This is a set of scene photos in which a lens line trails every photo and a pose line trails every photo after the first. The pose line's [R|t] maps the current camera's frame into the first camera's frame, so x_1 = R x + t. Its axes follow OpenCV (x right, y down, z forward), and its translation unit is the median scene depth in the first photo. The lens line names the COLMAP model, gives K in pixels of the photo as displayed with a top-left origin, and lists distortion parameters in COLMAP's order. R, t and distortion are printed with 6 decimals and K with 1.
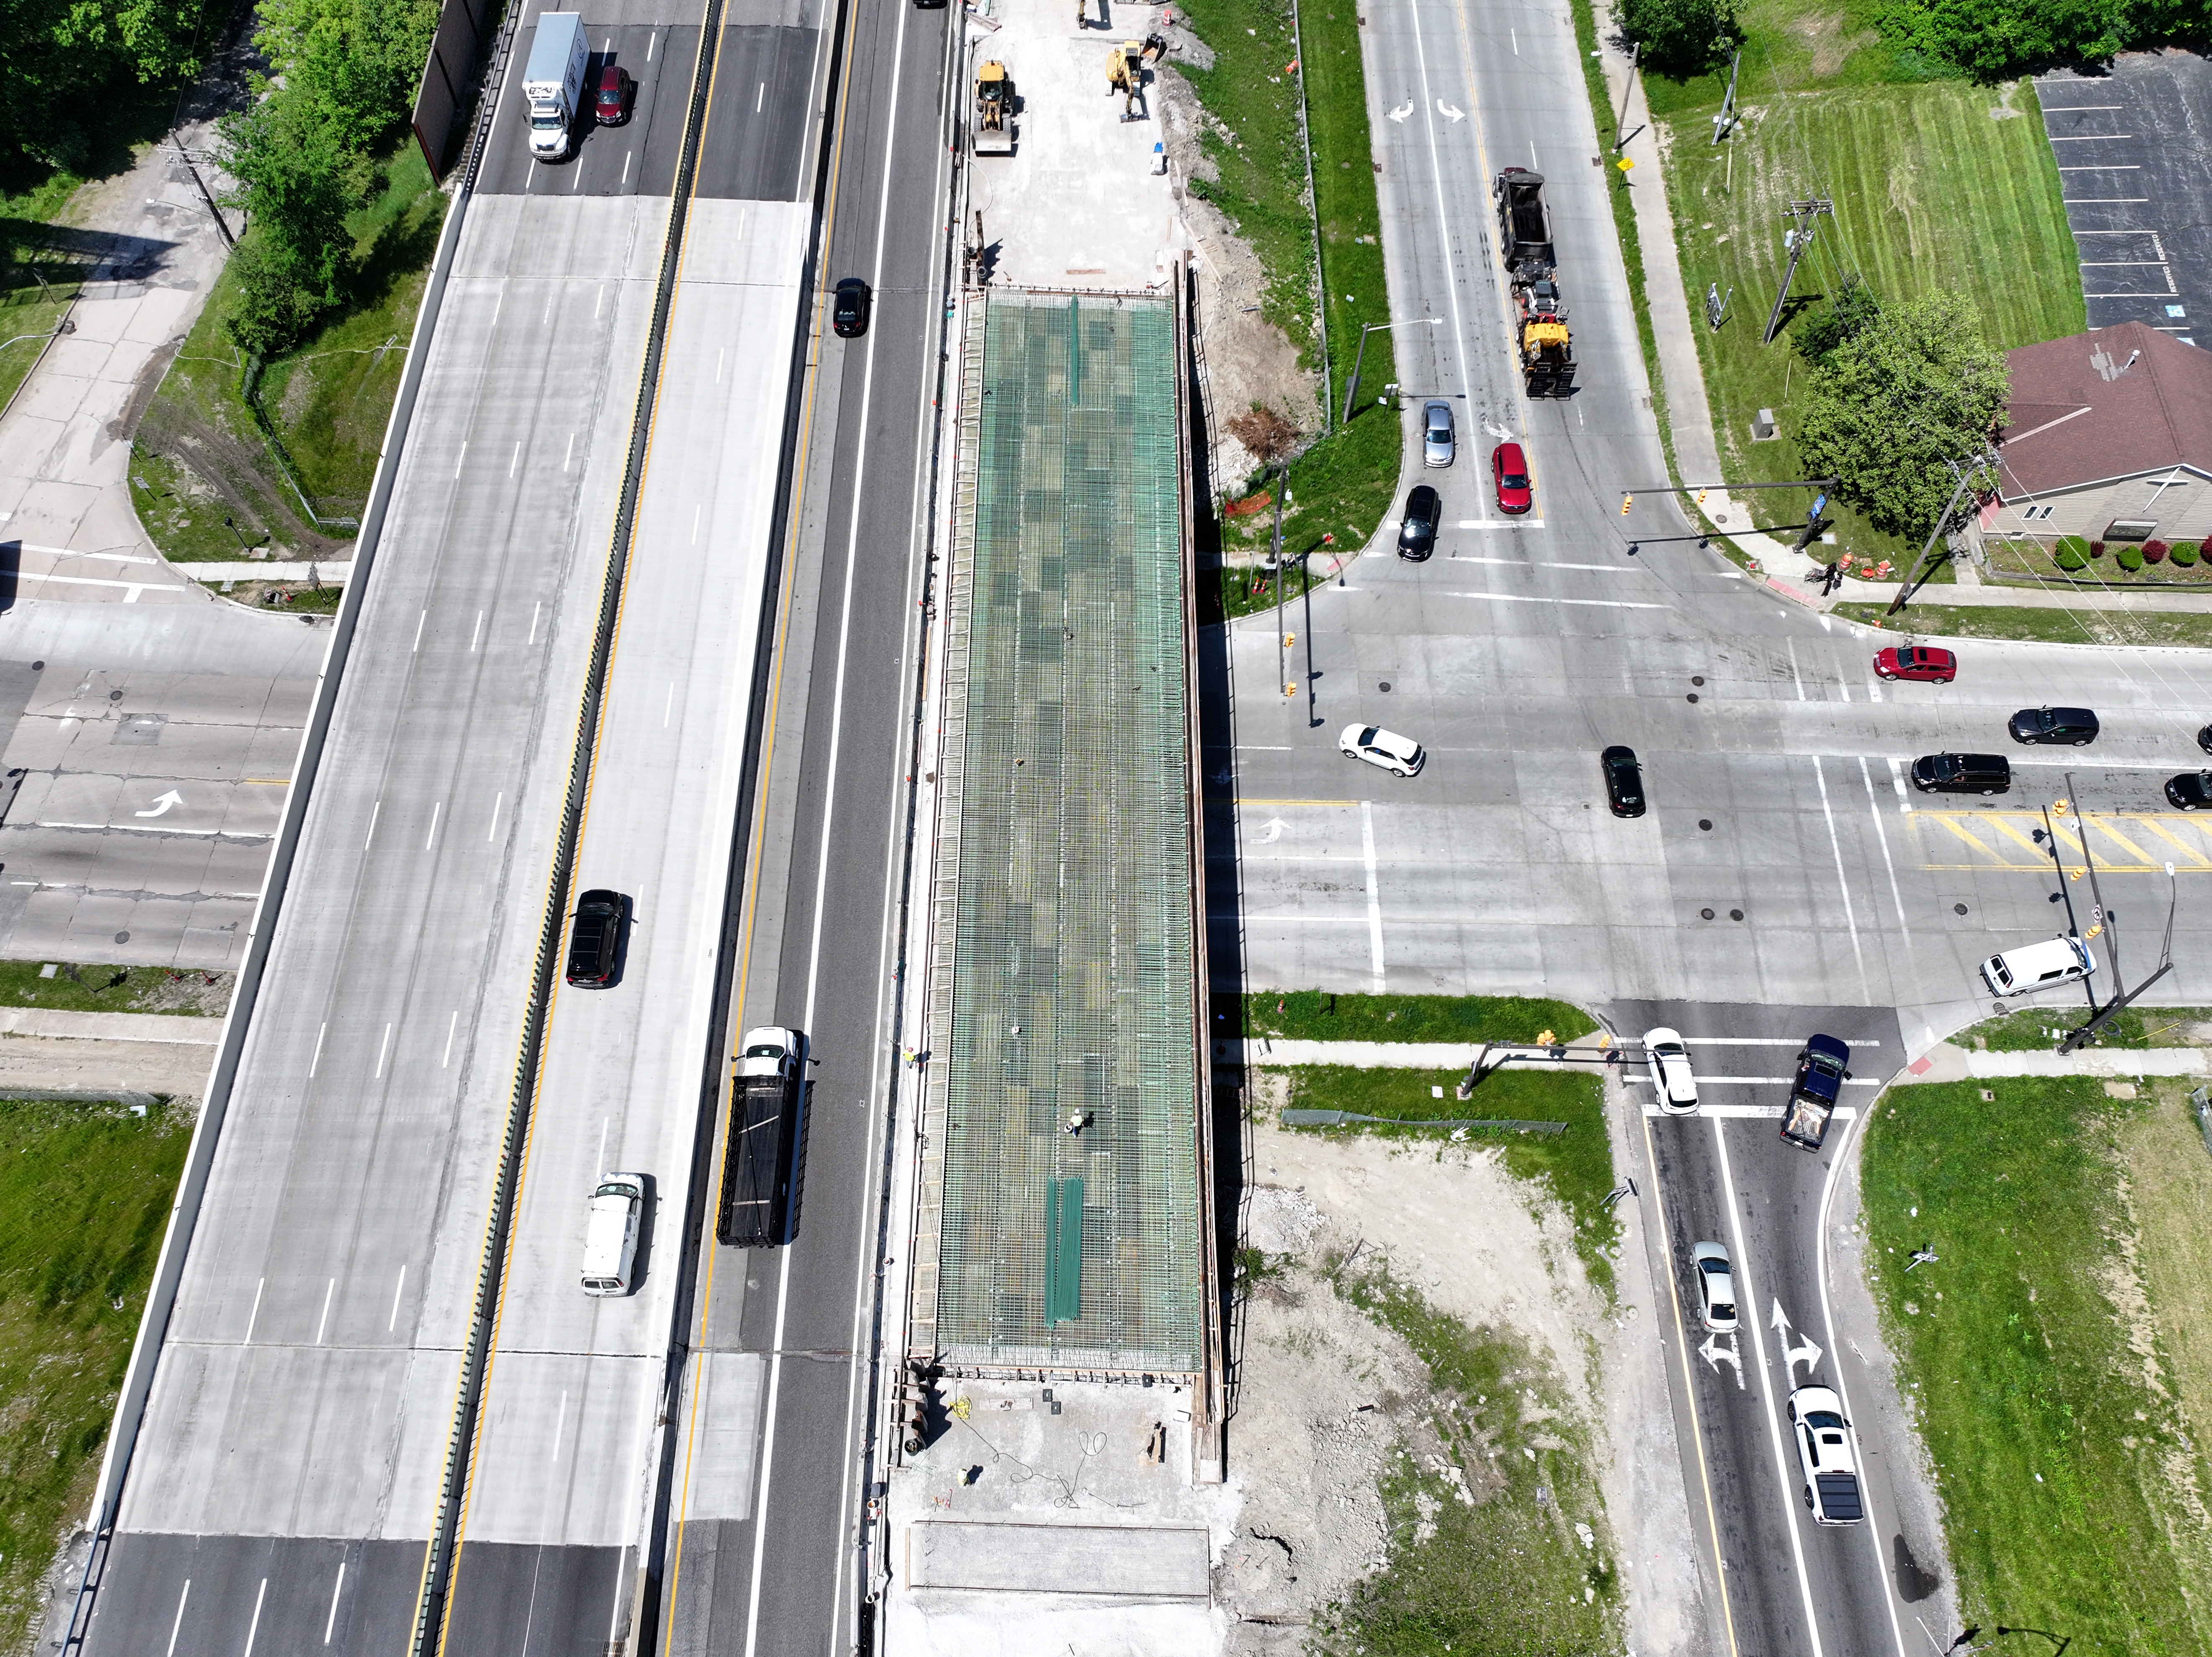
lens RADIAL K [[1772.1, 0, 1106.0], [0, 1772.1, 828.5], [0, 0, 1]] dist [0.004962, -0.002849]
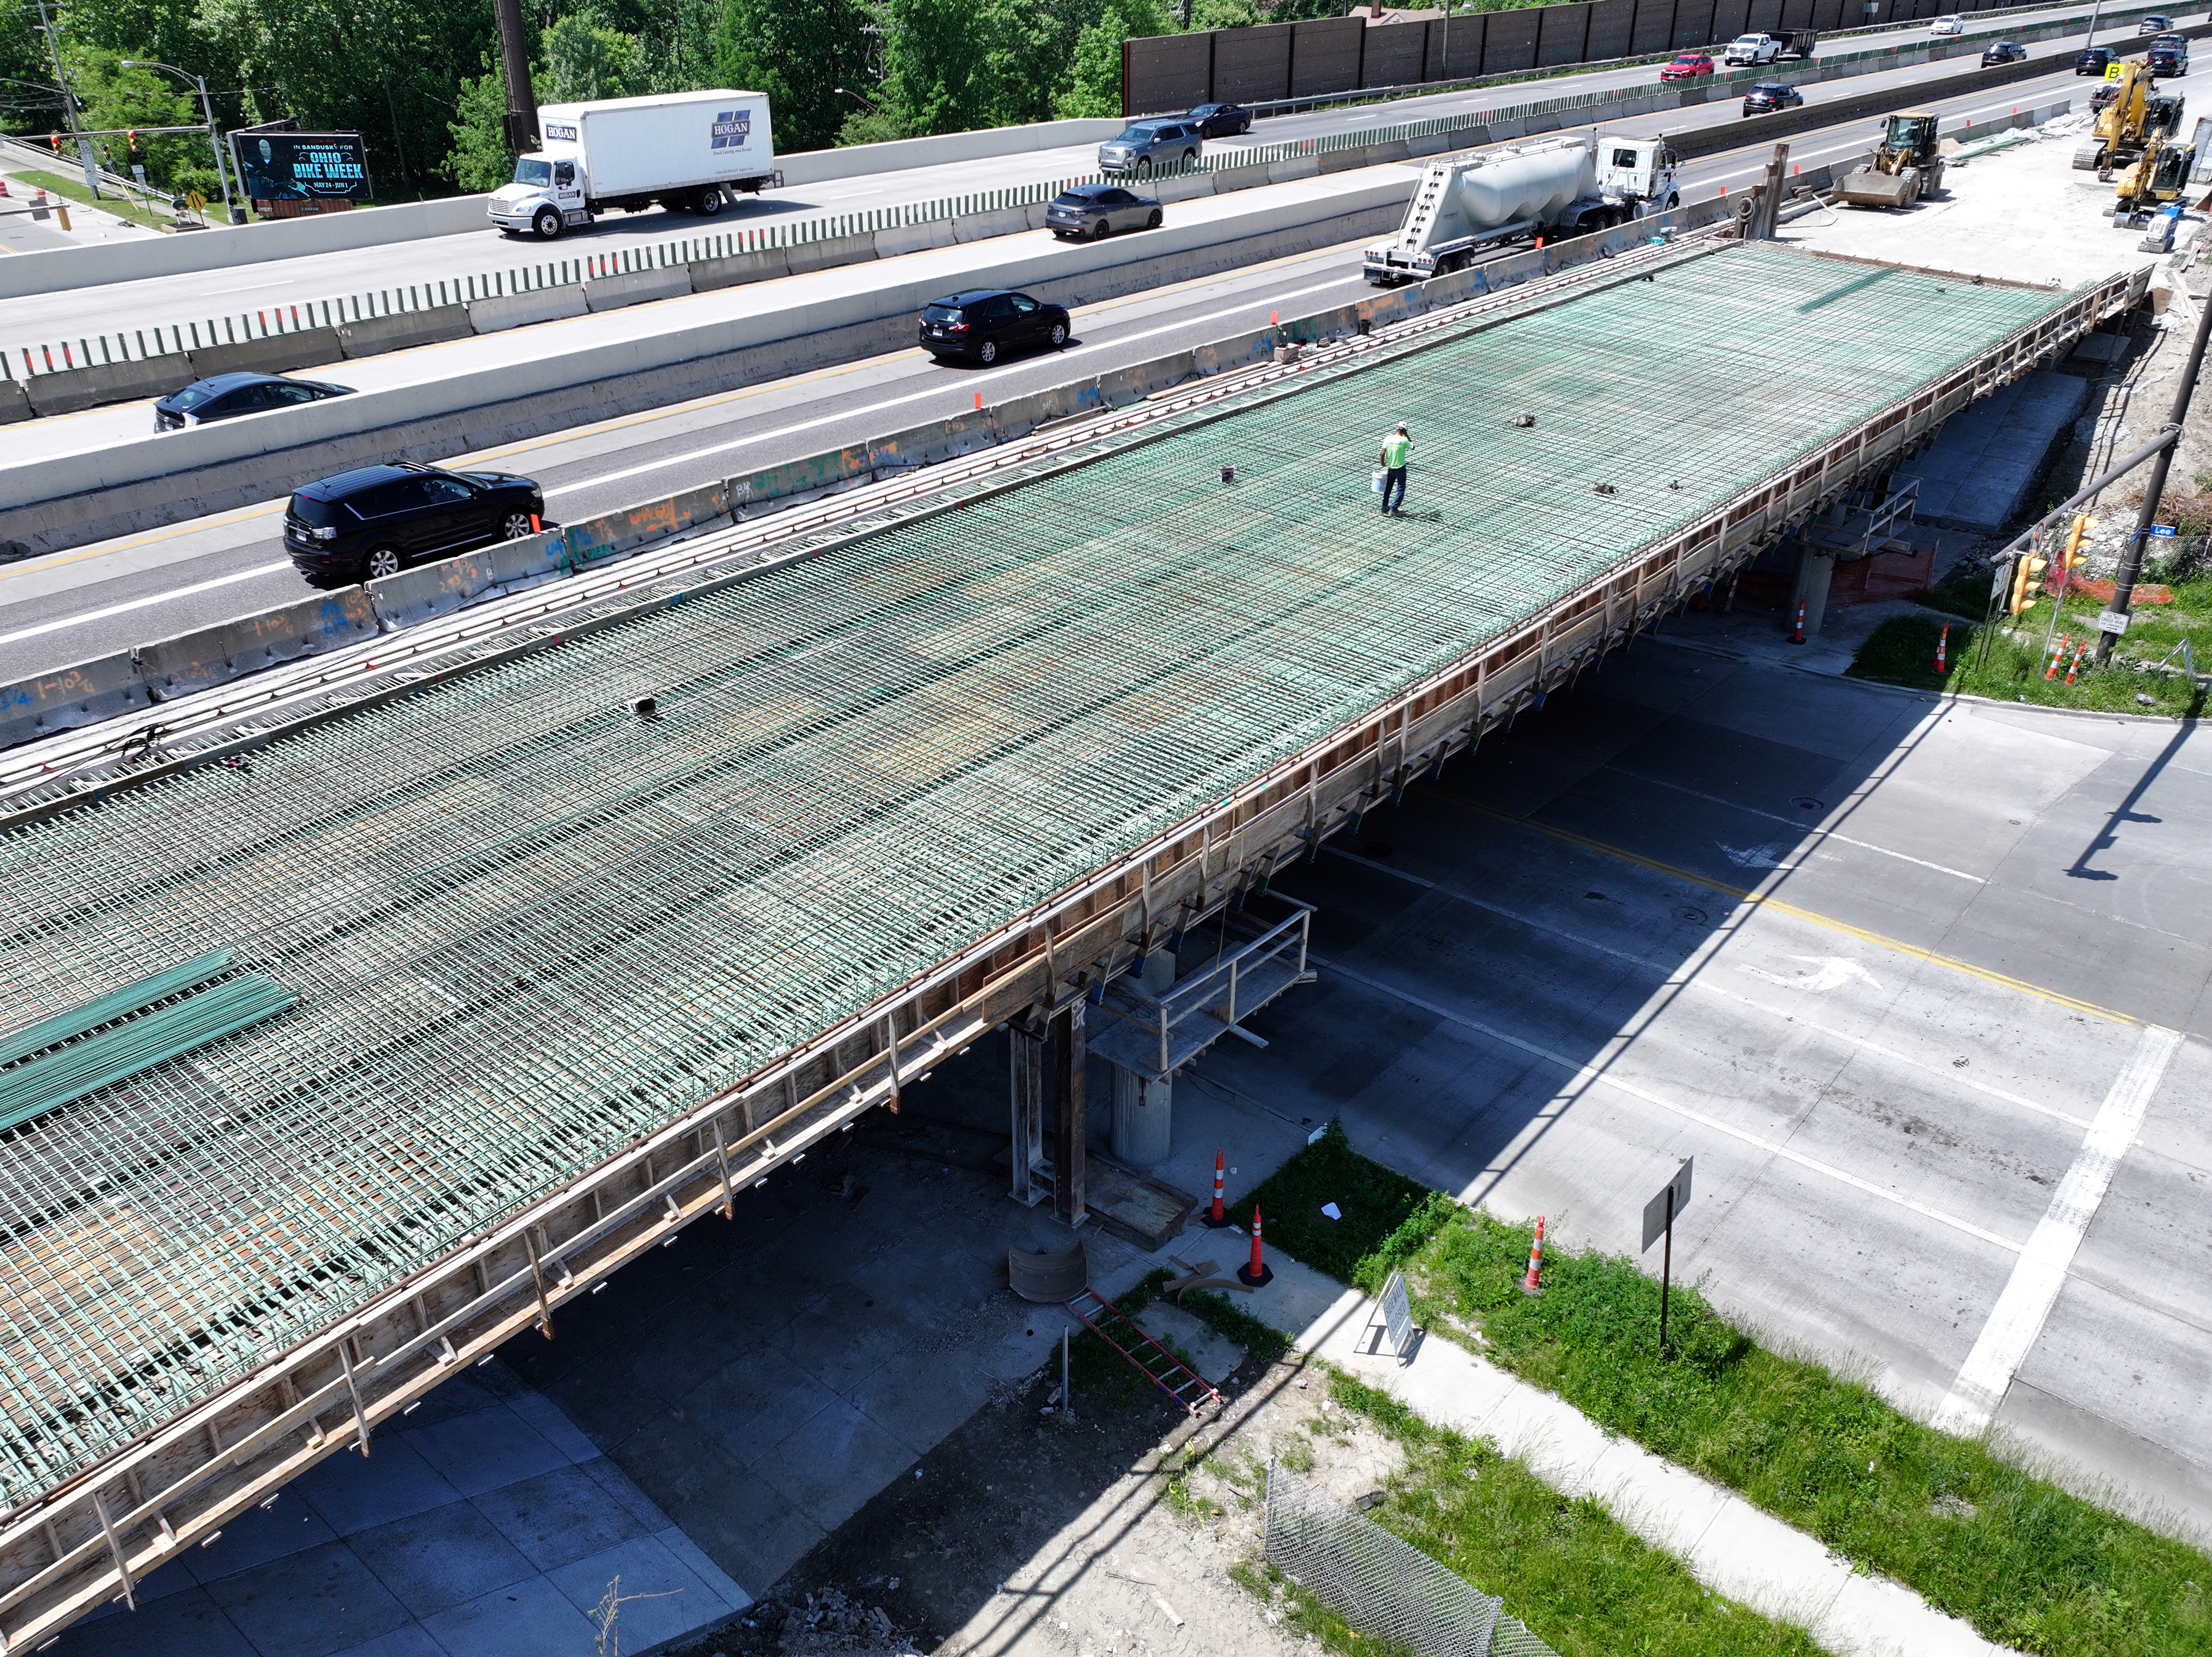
lens RADIAL K [[1772.1, 0, 1106.0], [0, 1772.1, 828.5], [0, 0, 1]] dist [0.004962, -0.002849]
pose [[0.774721, 0.301144, -0.555985, 0.177772], [-0.547756, 0.758890, -0.352208, 0.181162], [0.315866, 0.577407, 0.752881, 0.743301]]
